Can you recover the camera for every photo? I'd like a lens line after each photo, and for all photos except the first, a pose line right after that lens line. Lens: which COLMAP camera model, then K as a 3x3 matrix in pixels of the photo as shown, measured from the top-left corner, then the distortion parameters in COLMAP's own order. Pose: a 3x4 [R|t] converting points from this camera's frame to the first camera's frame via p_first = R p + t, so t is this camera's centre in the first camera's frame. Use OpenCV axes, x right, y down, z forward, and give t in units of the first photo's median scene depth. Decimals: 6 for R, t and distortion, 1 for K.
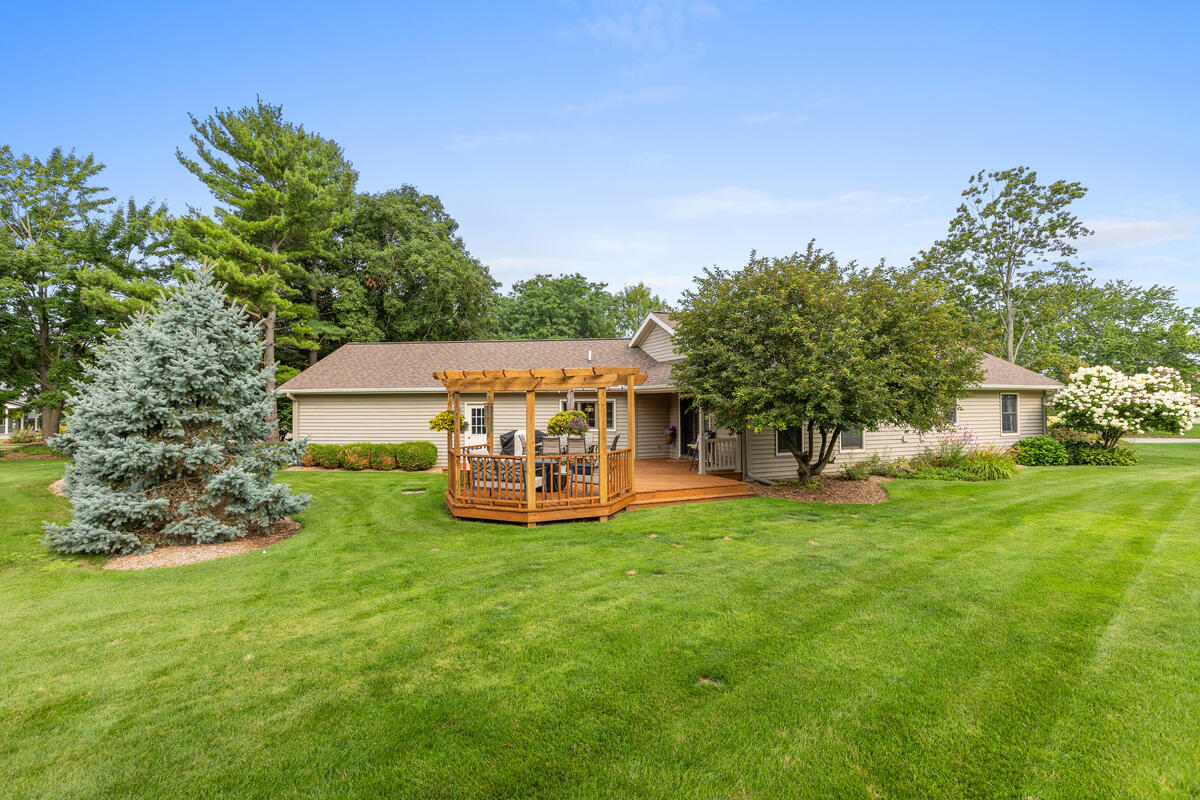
lens RADIAL K [[549.3, 0, 600.0], [0, 549.3, 400.0], [0, 0, 1]] dist [0.001568, 0.000094]
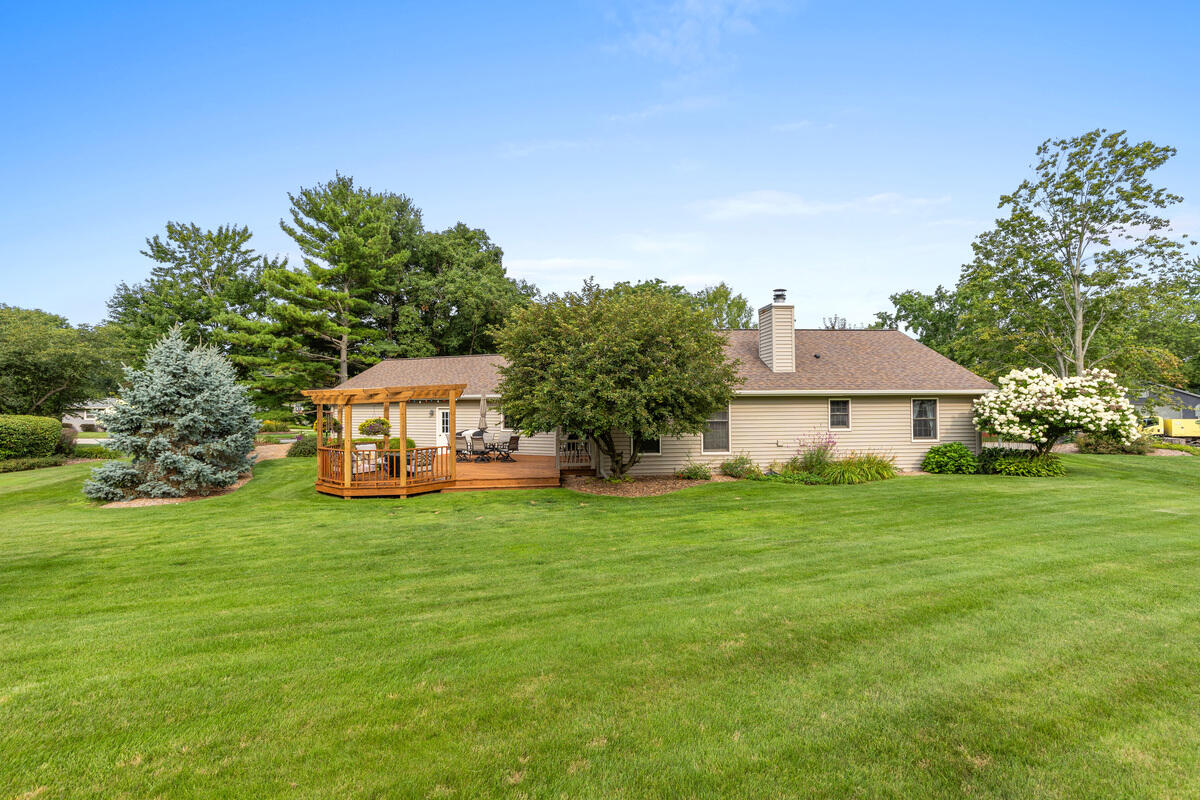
lens RADIAL K [[549.3, 0, 600.0], [0, 549.3, 400.0], [0, 0, 1]] dist [0.001568, 0.000094]
pose [[0.956181, -0.003303, -0.292759, 0.473610], [0.004963, 0.999976, 0.004926, -0.016455], [0.292735, -0.006163, 0.956174, -0.091185]]
